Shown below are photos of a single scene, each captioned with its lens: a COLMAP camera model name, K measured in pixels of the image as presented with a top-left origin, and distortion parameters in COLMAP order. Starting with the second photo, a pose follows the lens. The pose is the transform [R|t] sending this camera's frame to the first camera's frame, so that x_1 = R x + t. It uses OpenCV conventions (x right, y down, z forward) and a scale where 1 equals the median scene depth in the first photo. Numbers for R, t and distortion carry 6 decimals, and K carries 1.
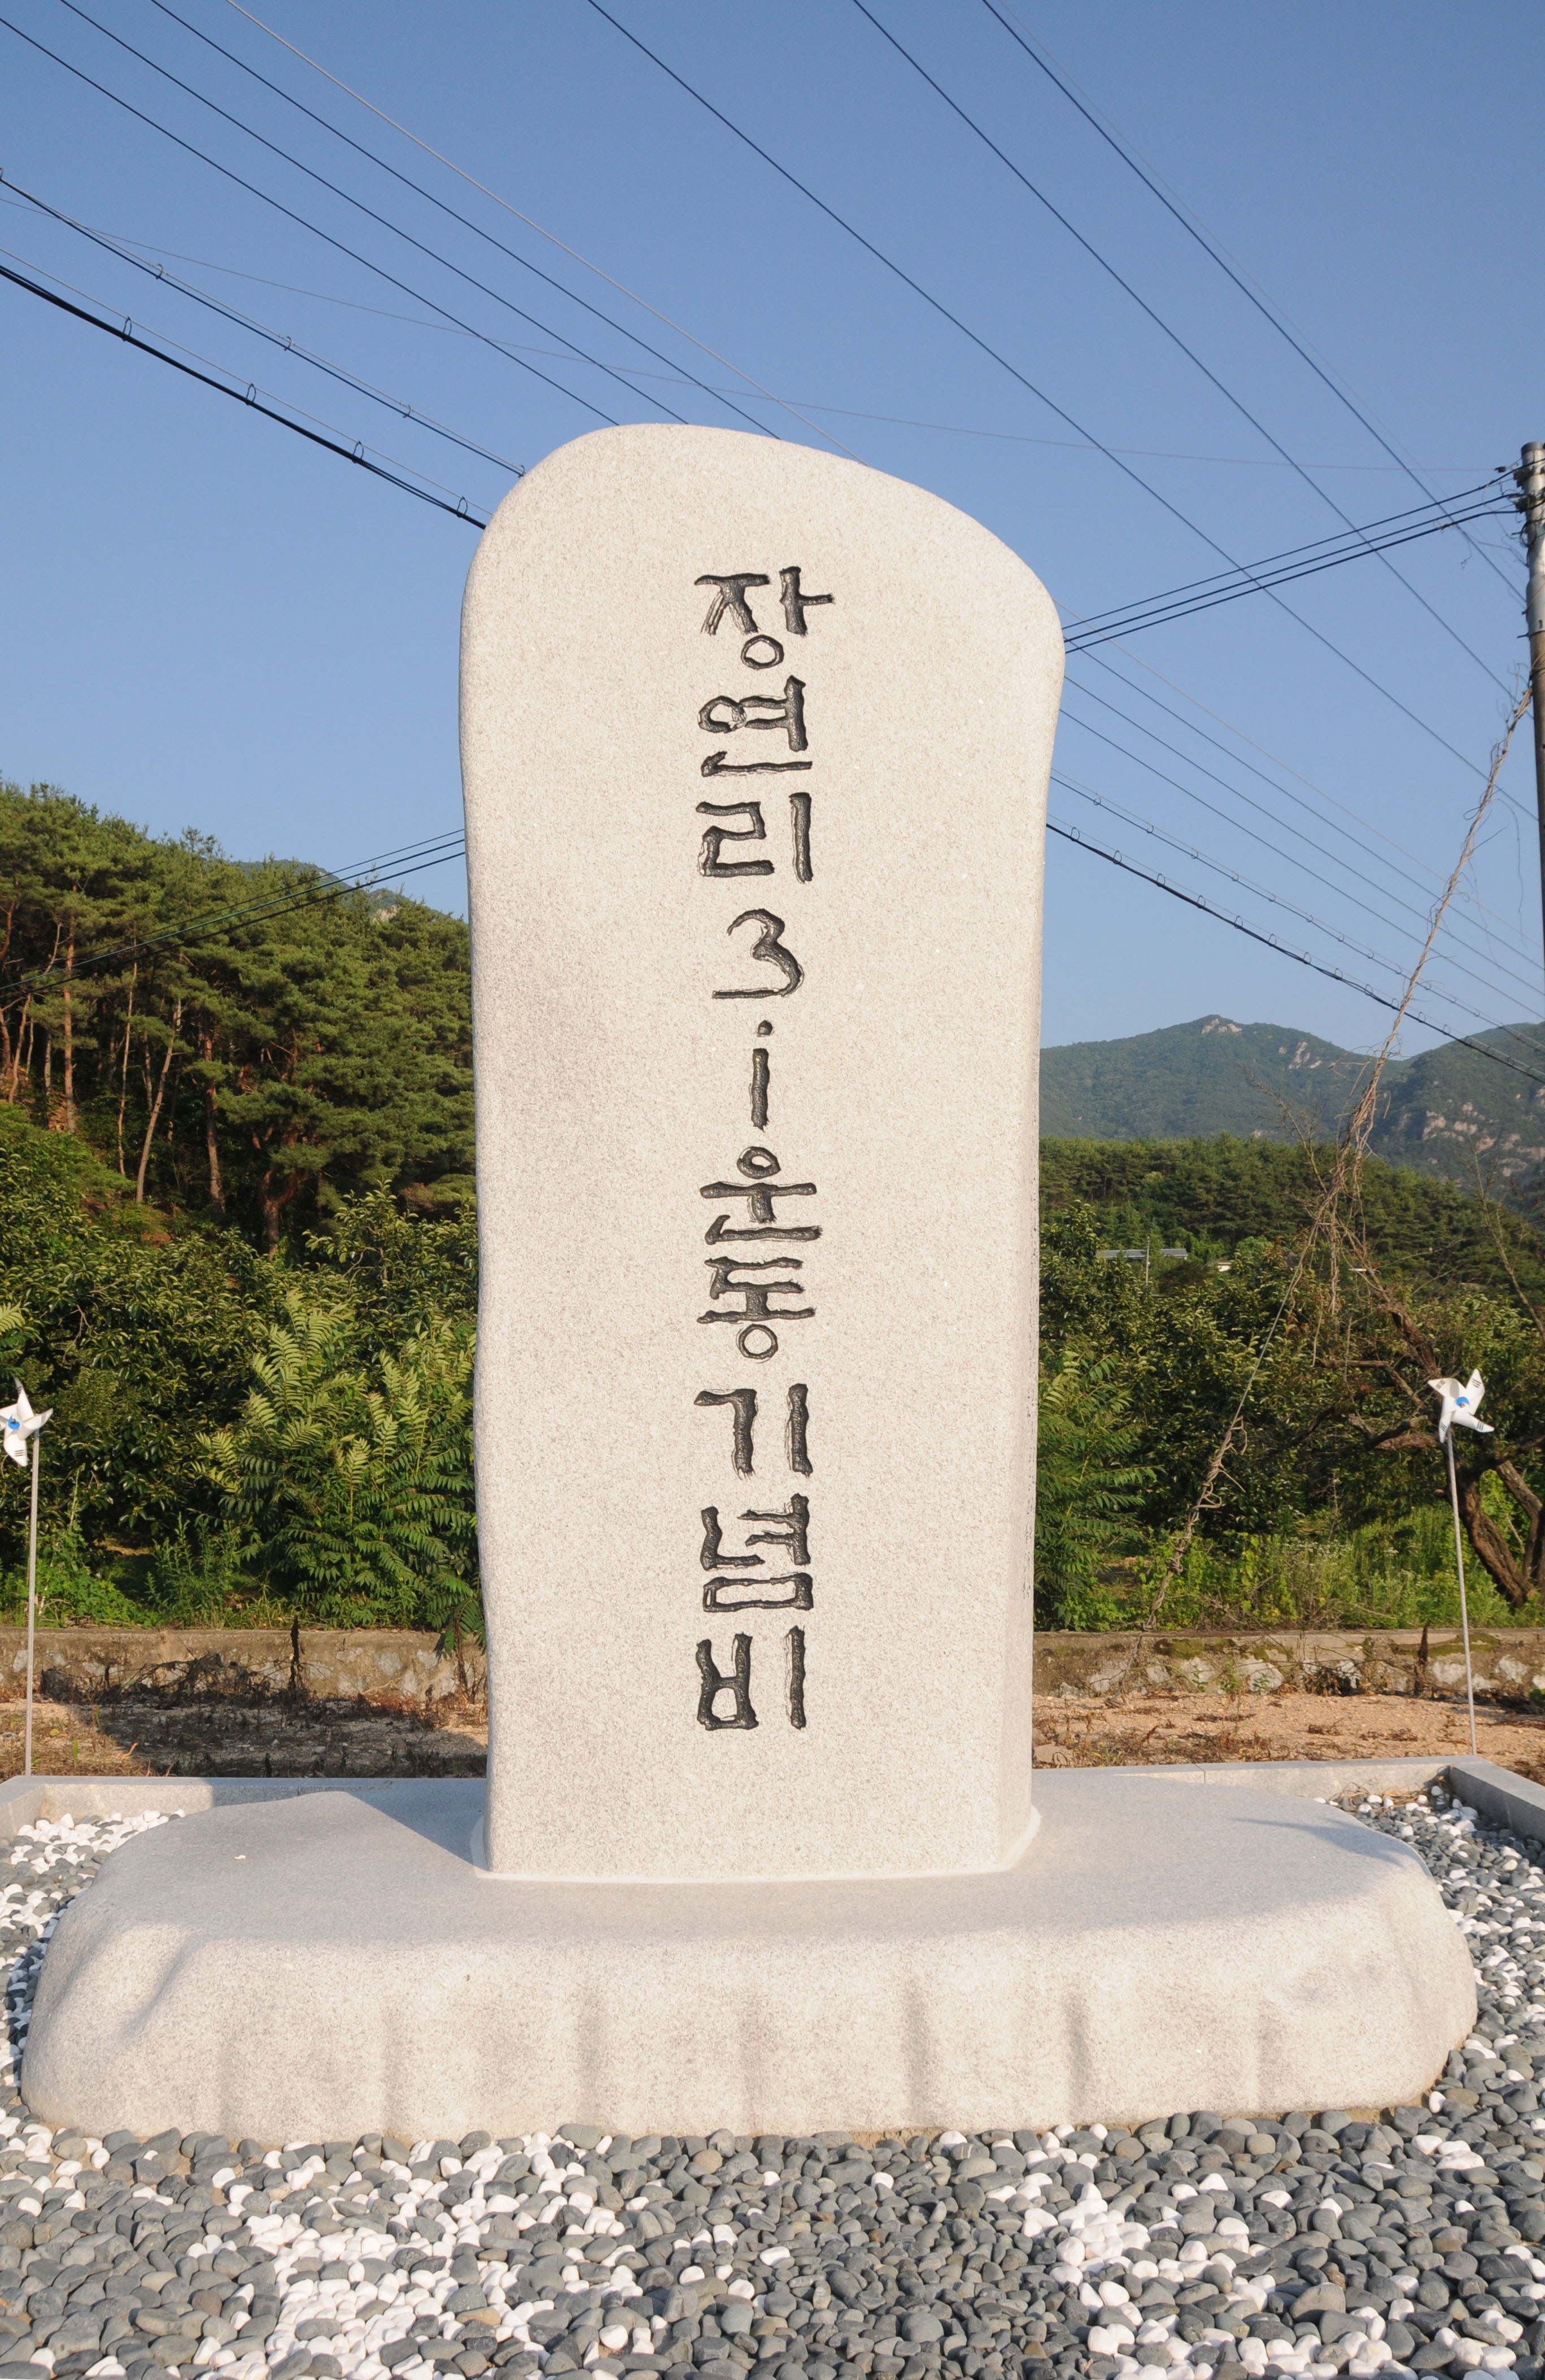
lens RADIAL K [[2067.4, 0, 793.3], [0, 2067.4, 1197.4], [0, 0, 1]] dist [-0.125782, 0.036032]
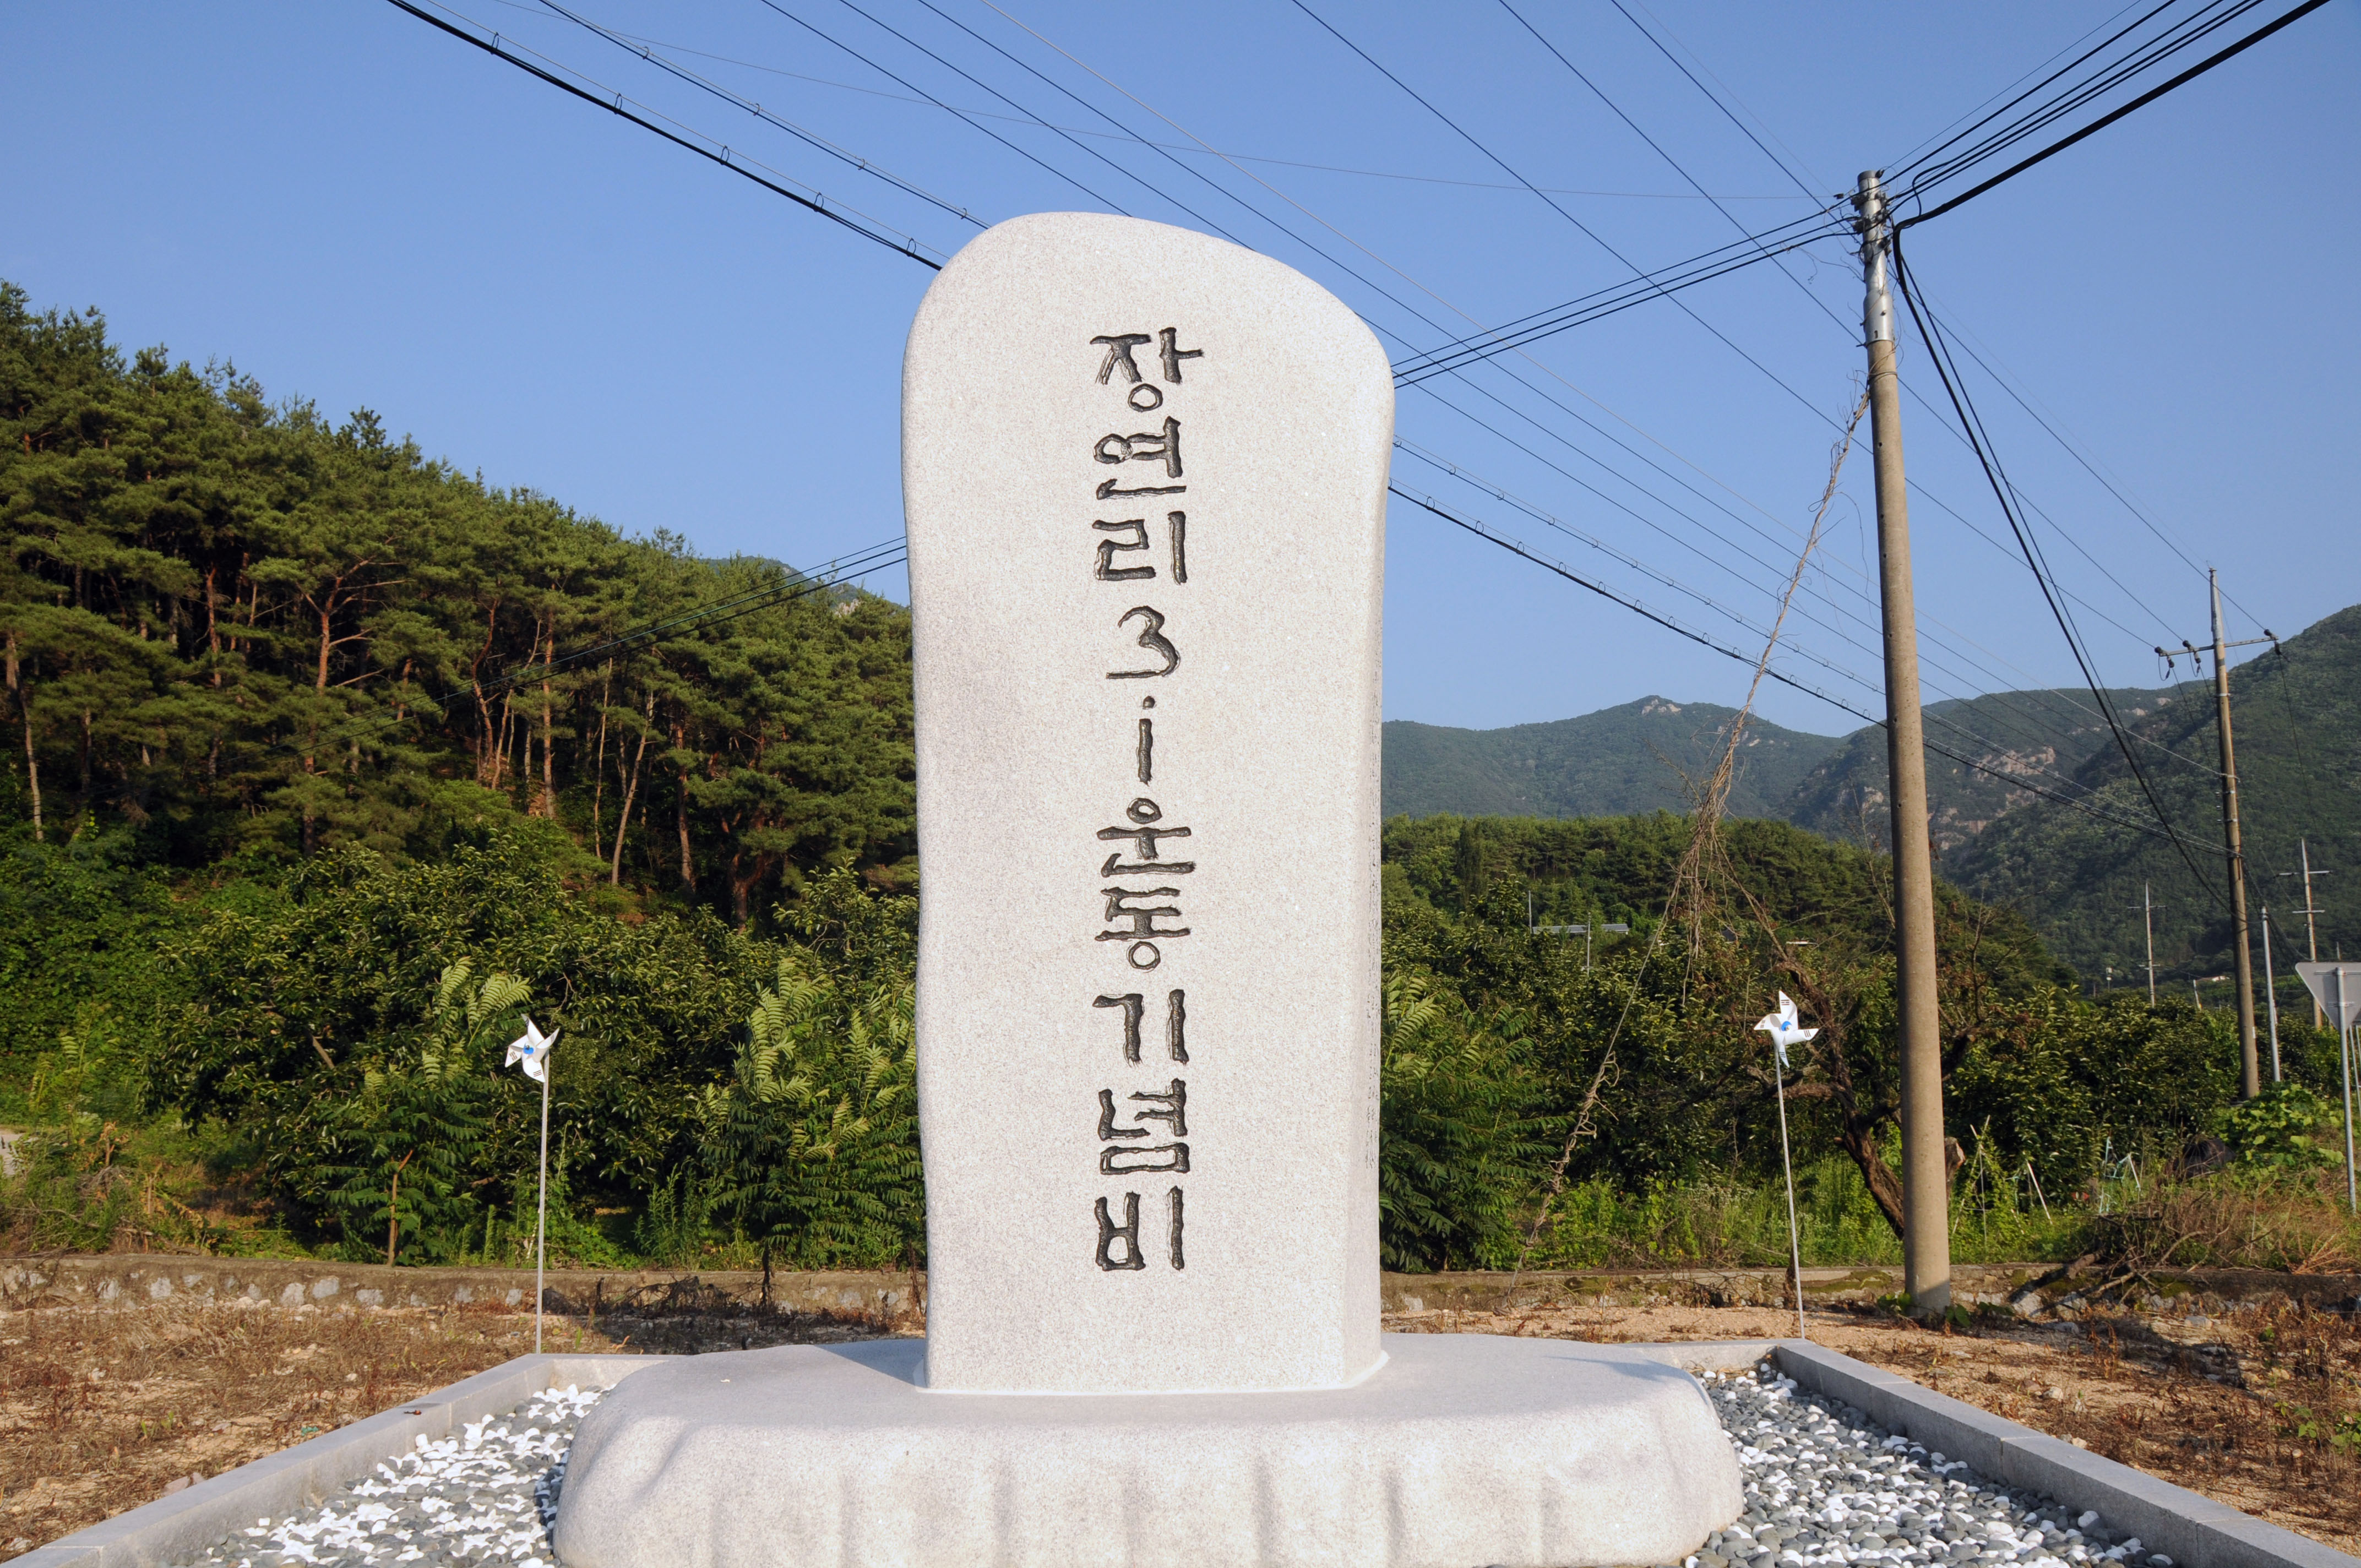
lens RADIAL K [[2016.6, 0, 1163.0], [0, 2016.6, 800.2], [0, 0, 1]] dist [-0.124269, 0.033731]
pose [[0.999131, -0.009904, -0.040477, 0.022891], [0.008315, 0.999196, -0.039221, 0.012774], [0.040833, 0.038850, 0.998410, -0.107028]]
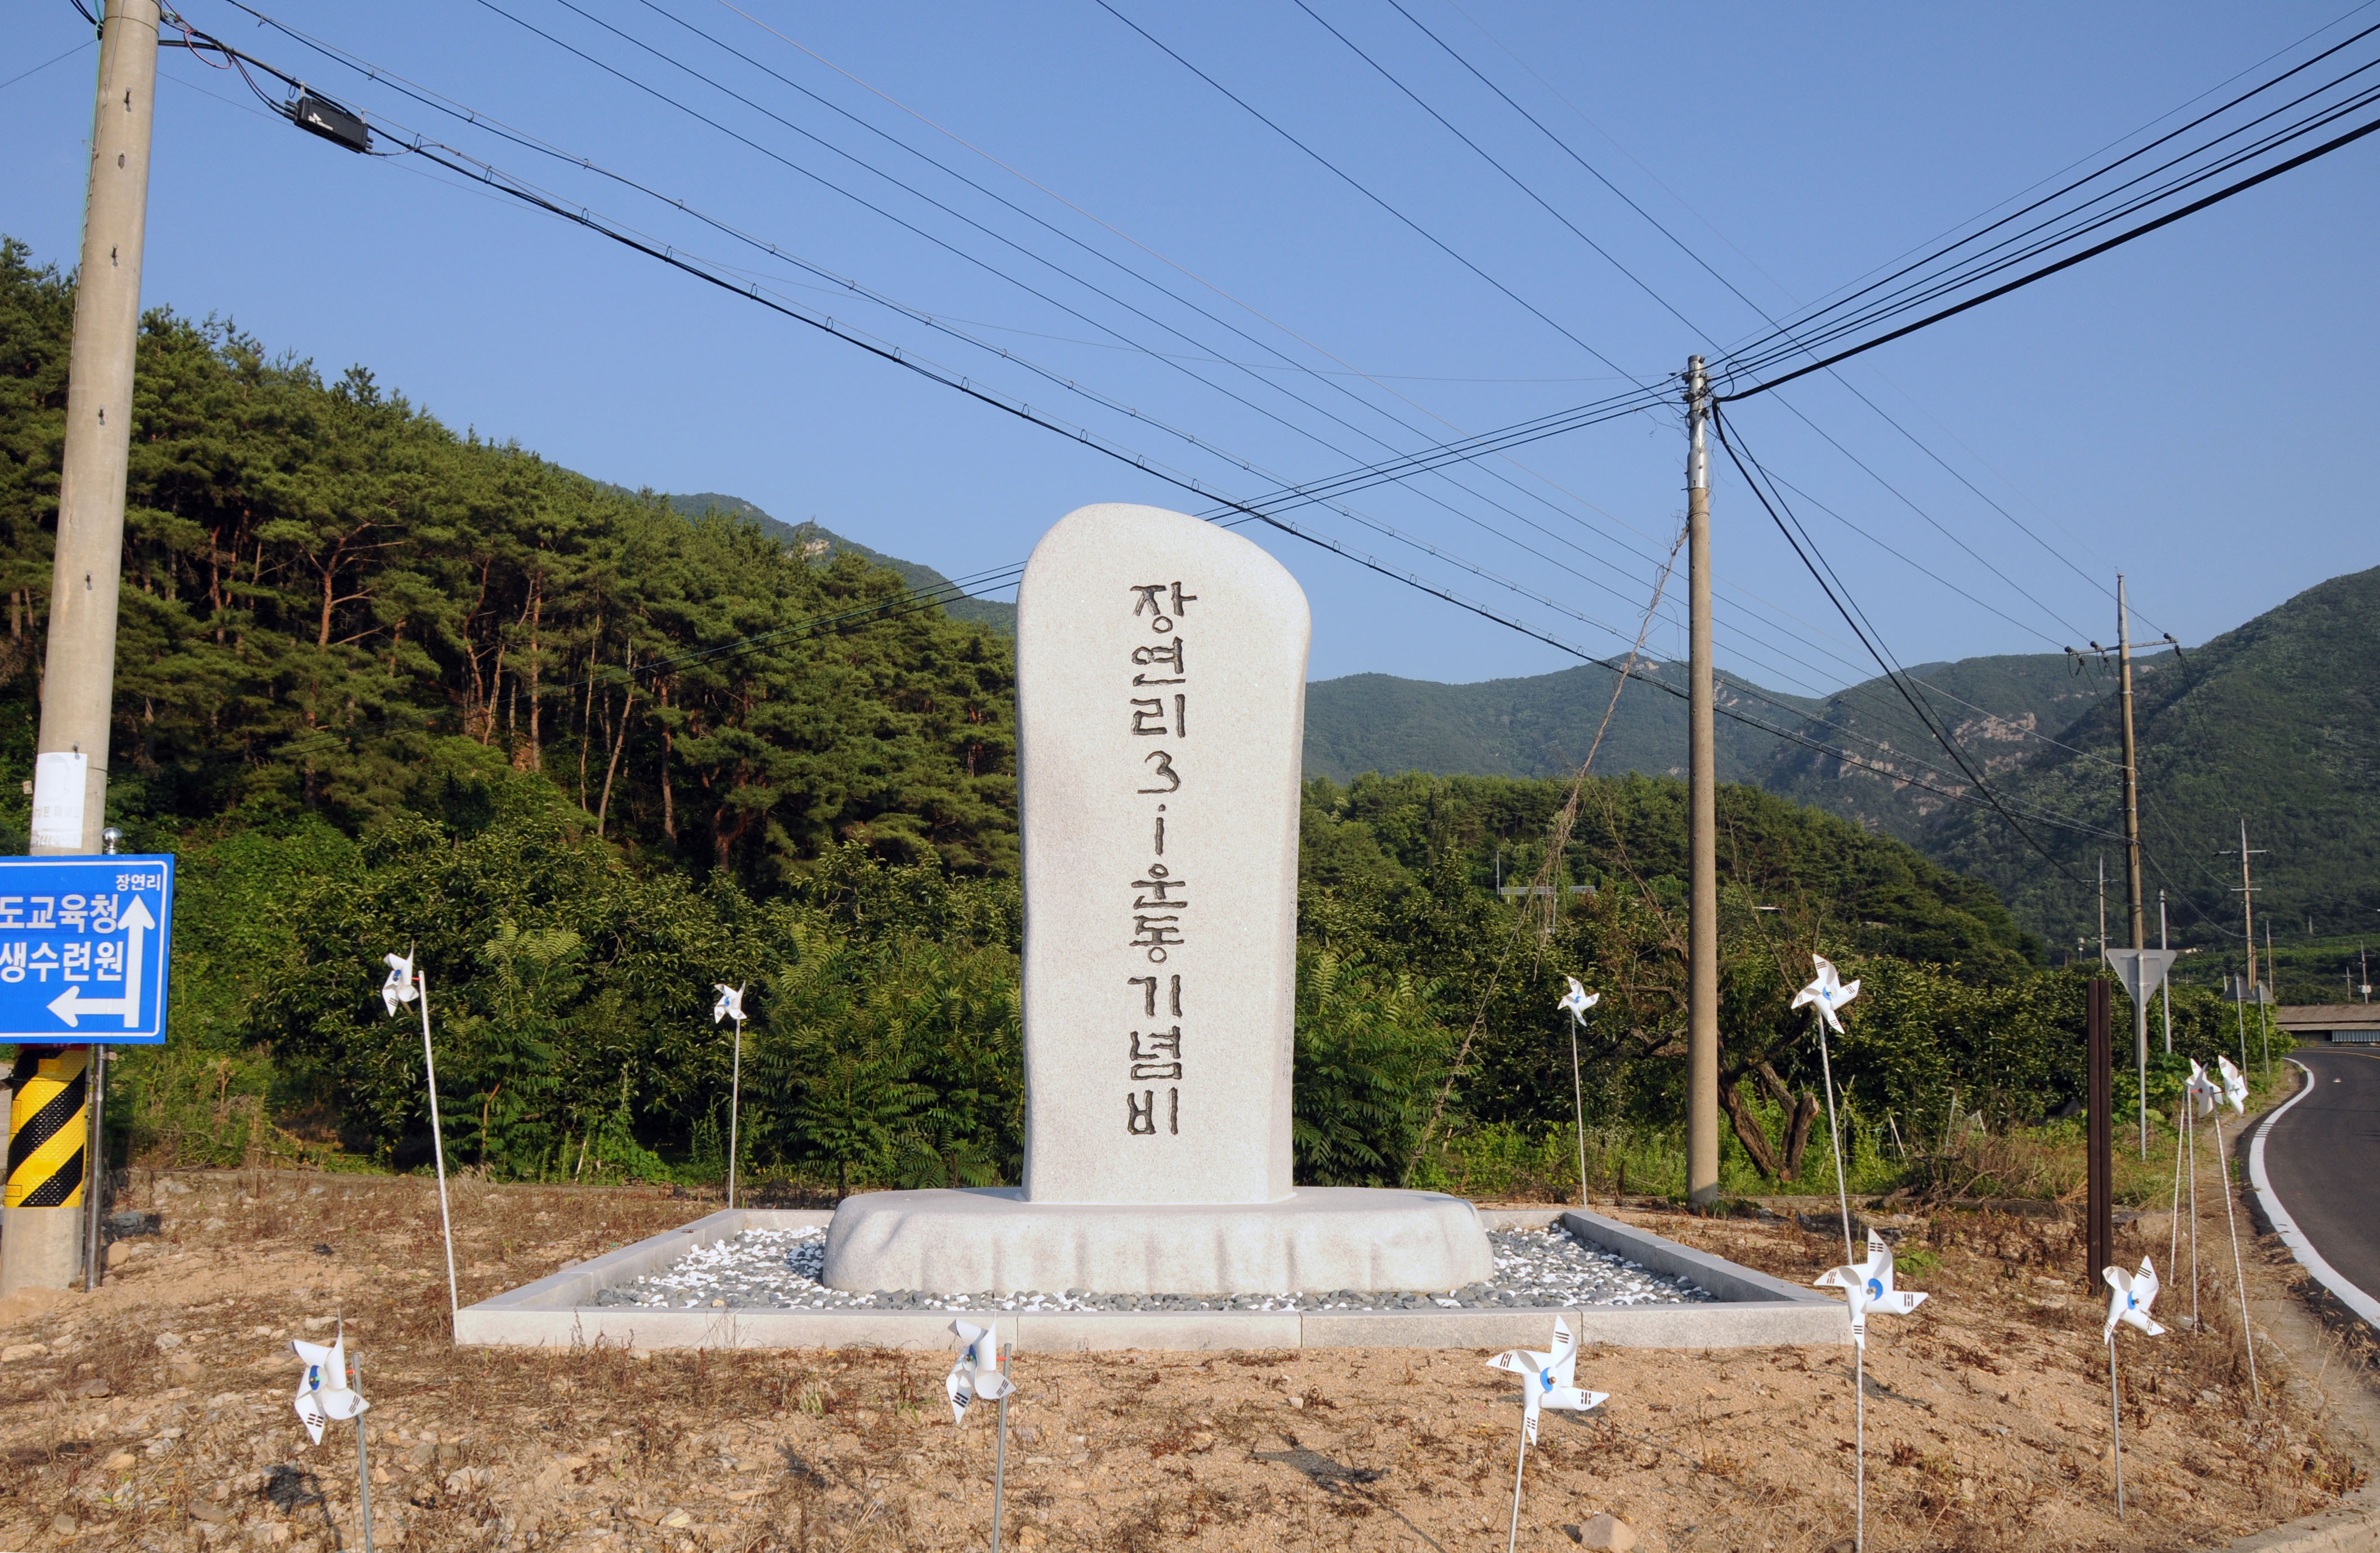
lens RADIAL K [[2092.6, 0, 1194.8], [0, 2092.6, 787.0], [0, 0, 1]] dist [-0.123123, 0.023170]
pose [[0.999931, 0.008239, -0.008408, 0.020176], [-0.008406, 0.999764, -0.020023, -0.032042], [0.008241, 0.020093, 0.999764, -0.613495]]
